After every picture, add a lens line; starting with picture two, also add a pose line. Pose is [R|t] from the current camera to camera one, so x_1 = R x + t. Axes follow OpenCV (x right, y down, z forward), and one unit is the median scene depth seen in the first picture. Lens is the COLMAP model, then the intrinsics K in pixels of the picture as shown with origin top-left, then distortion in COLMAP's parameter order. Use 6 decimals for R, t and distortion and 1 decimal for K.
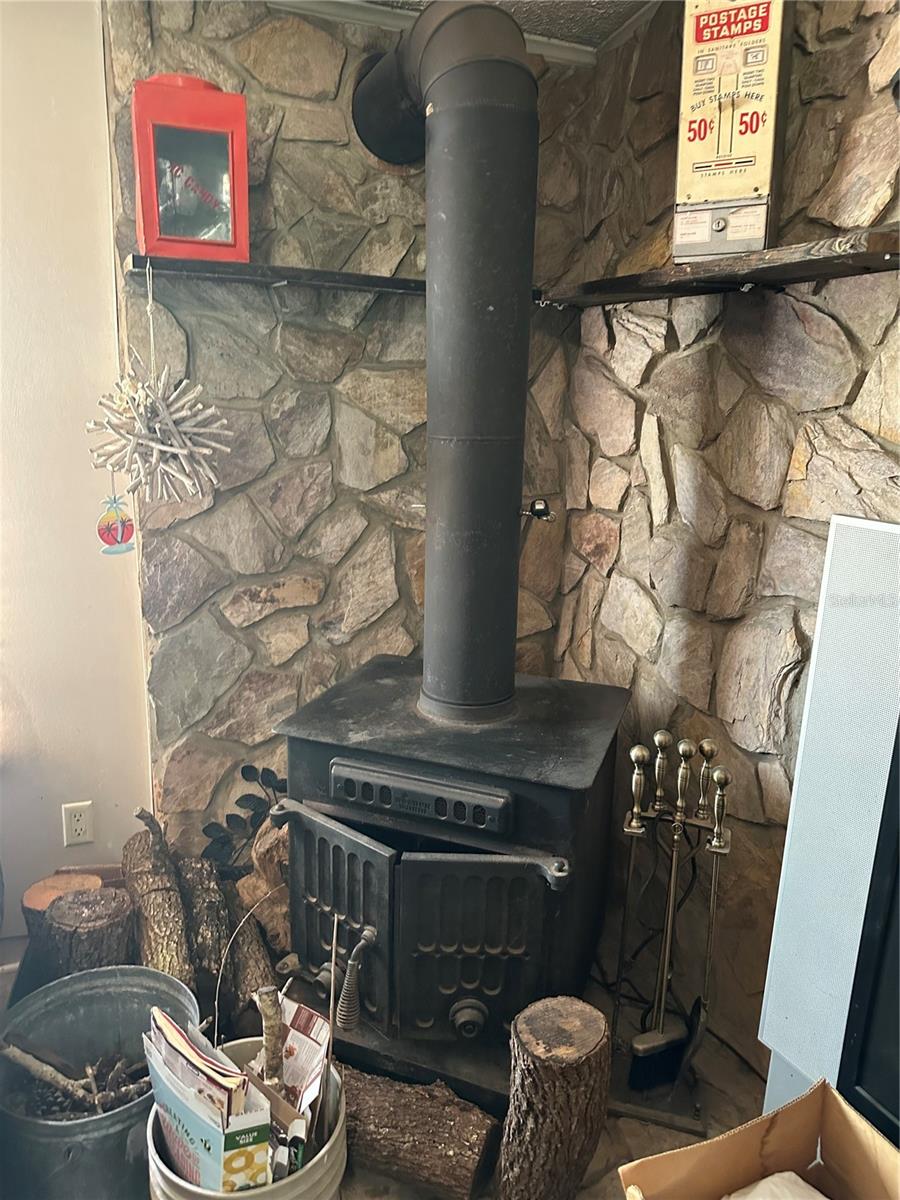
lens RADIAL K [[848.2, 0, 450.0], [0, 848.2, 600.0], [0, 0, 1]] dist [0.152915, -0.144082]
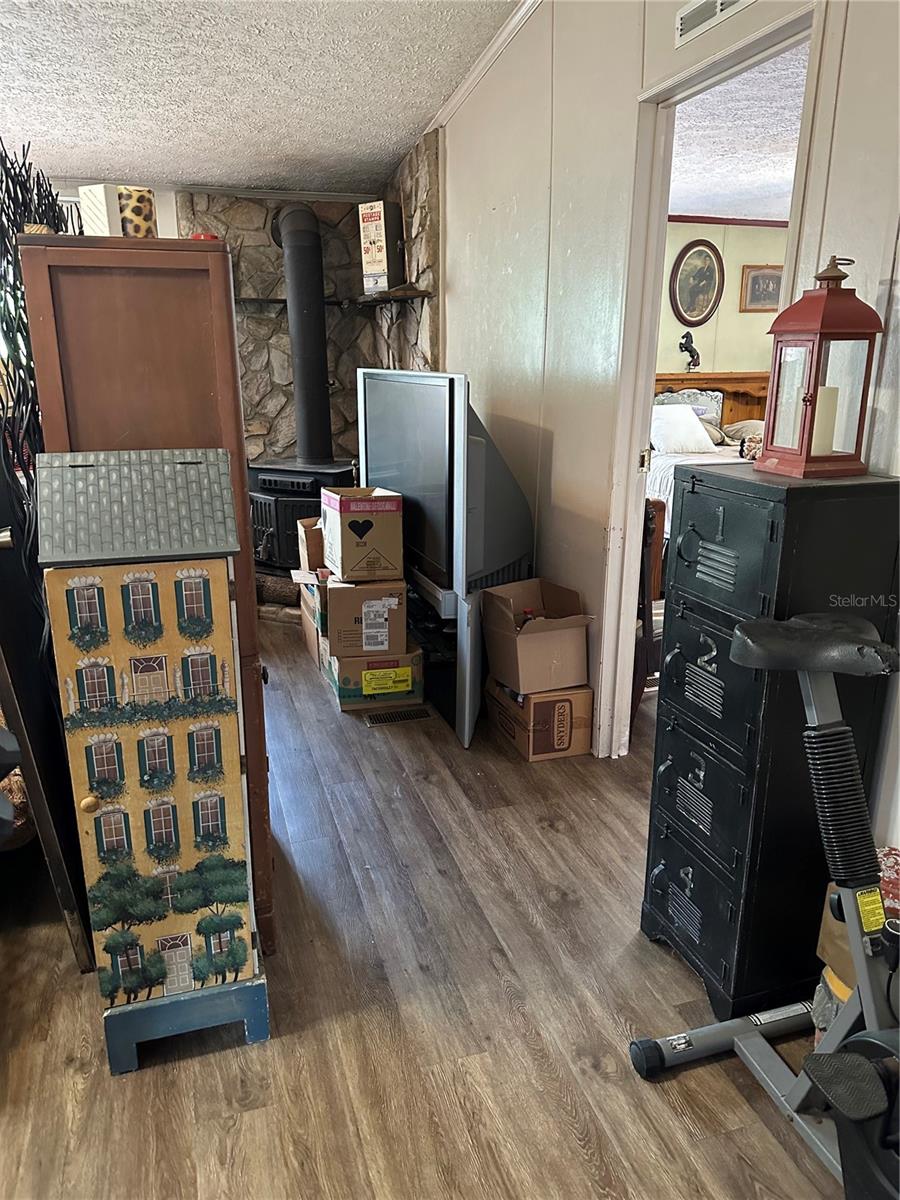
lens RADIAL K [[848.2, 0, 450.0], [0, 848.2, 600.0], [0, 0, 1]] dist [0.152915, -0.144082]
pose [[0.994857, -0.002619, -0.101259, 0.666911], [0.005282, 0.999647, 0.026039, 0.456953], [0.101155, -0.026439, 0.994519, -1.518872]]
